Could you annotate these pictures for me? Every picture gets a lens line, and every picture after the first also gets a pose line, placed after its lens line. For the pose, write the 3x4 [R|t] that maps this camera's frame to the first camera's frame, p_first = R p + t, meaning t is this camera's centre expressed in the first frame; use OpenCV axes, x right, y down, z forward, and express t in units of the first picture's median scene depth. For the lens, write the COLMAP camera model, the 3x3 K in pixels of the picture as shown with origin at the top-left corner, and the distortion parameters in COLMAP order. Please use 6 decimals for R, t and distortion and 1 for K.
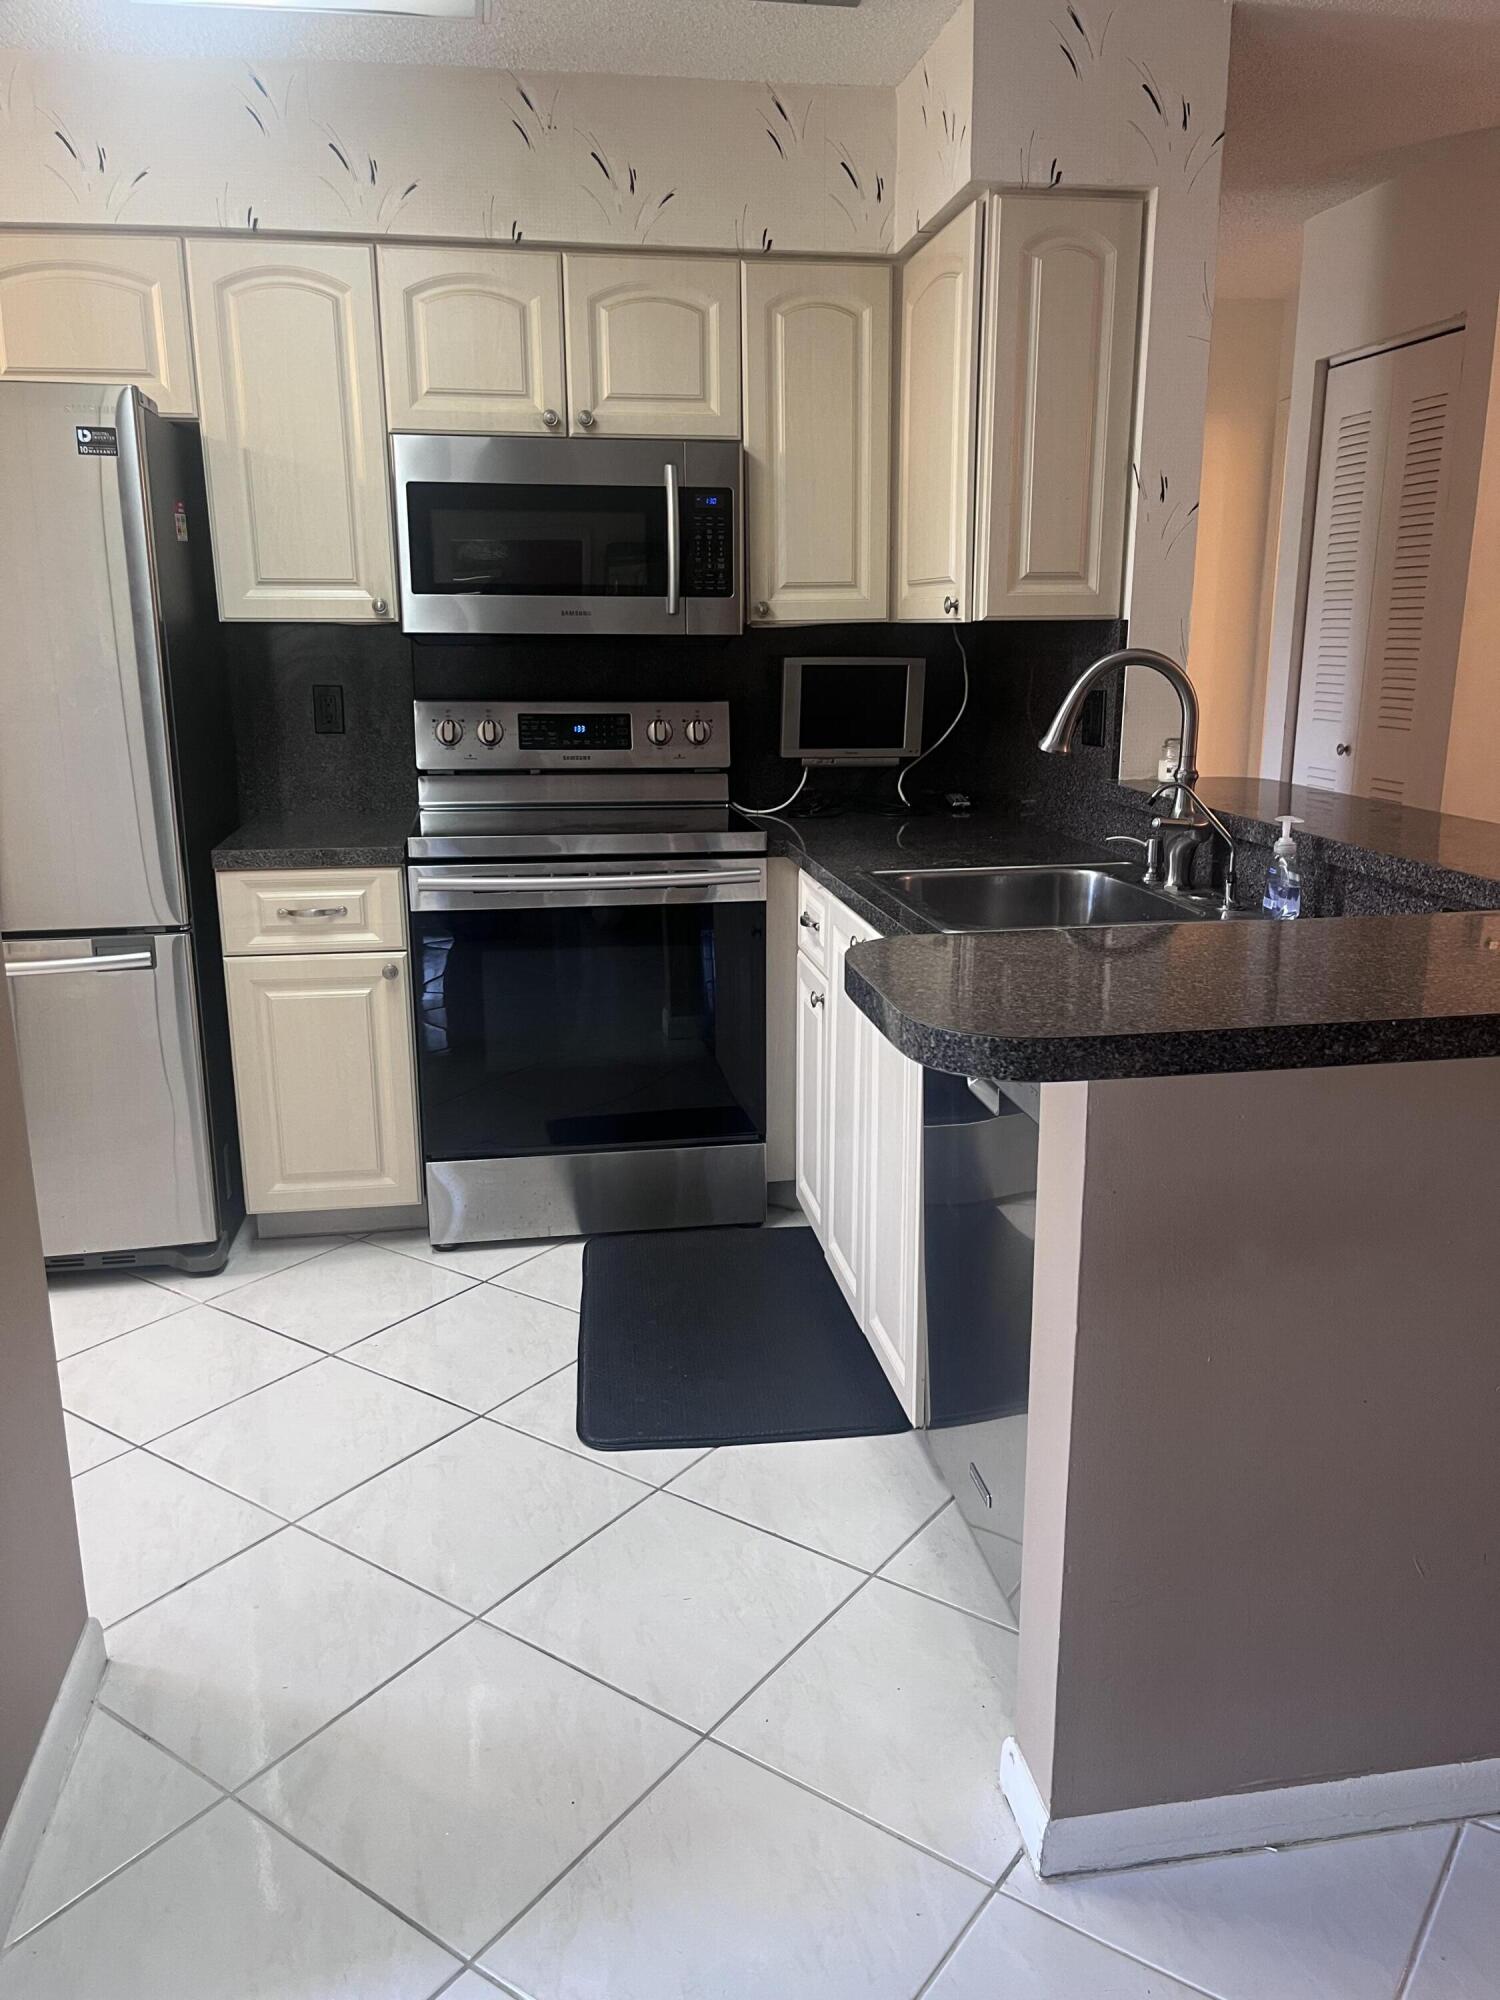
lens RADIAL K [[1541.2, 0, 757.7], [0, 1541.2, 1028.1], [0, 0, 1]] dist [0.061050, -0.082767]
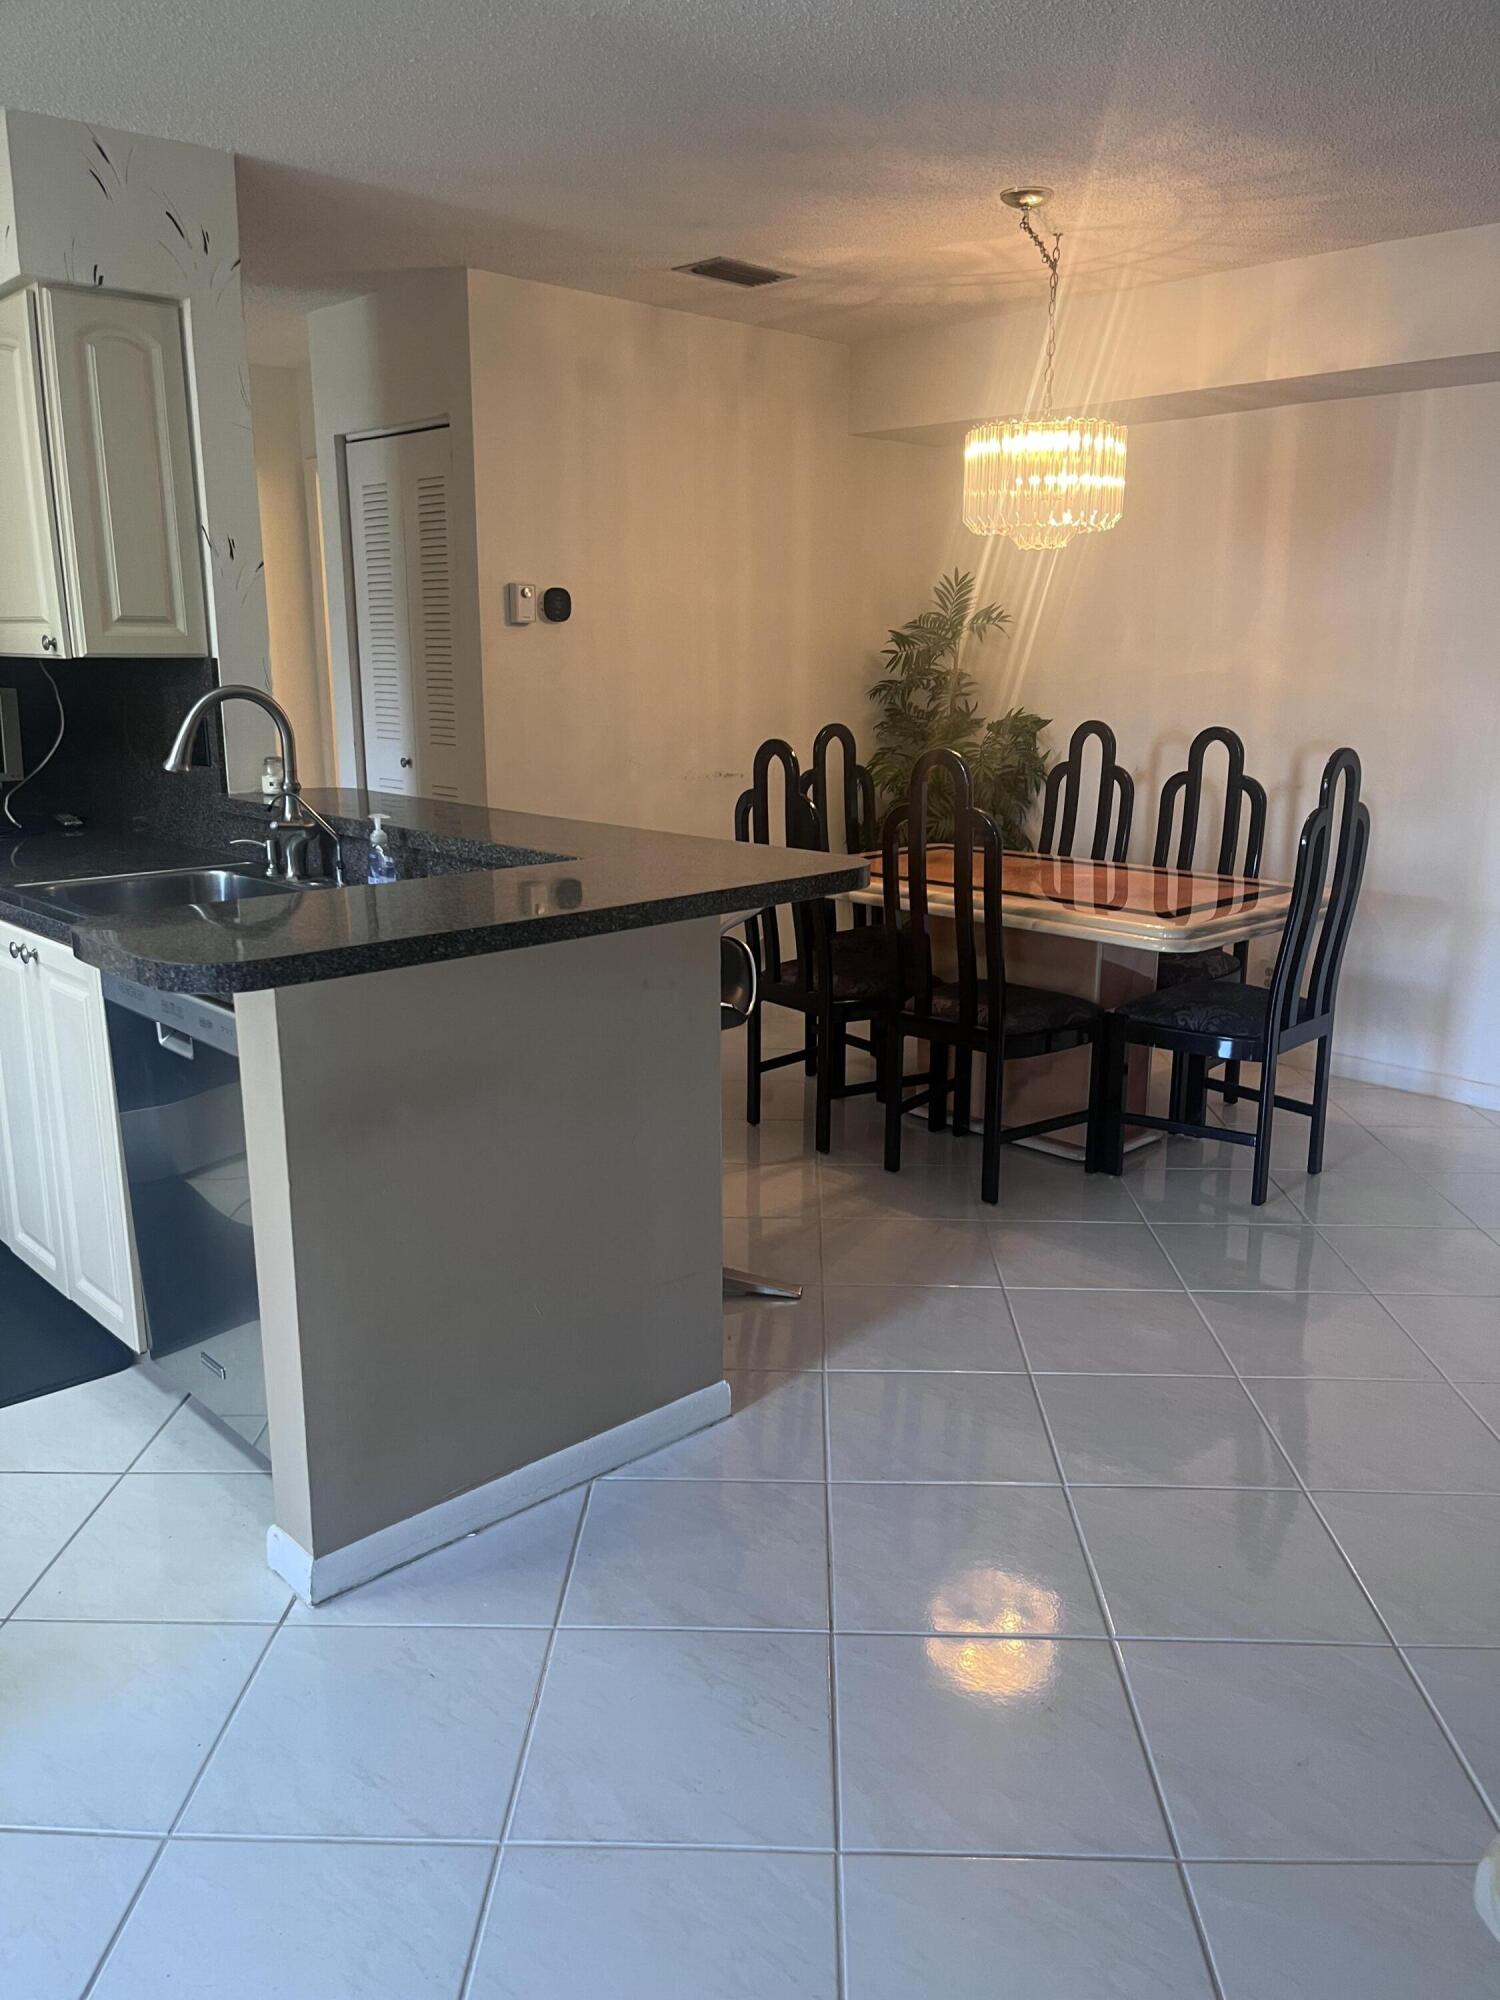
lens RADIAL K [[1541.2, 0, 757.7], [0, 1541.2, 1028.1], [0, 0, 1]] dist [0.061050, -0.082767]
pose [[0.835863, -0.128542, 0.533677, -0.089836], [0.134348, 0.990534, 0.028161, 0.039774], [-0.532245, 0.048160, 0.845220, -0.216861]]
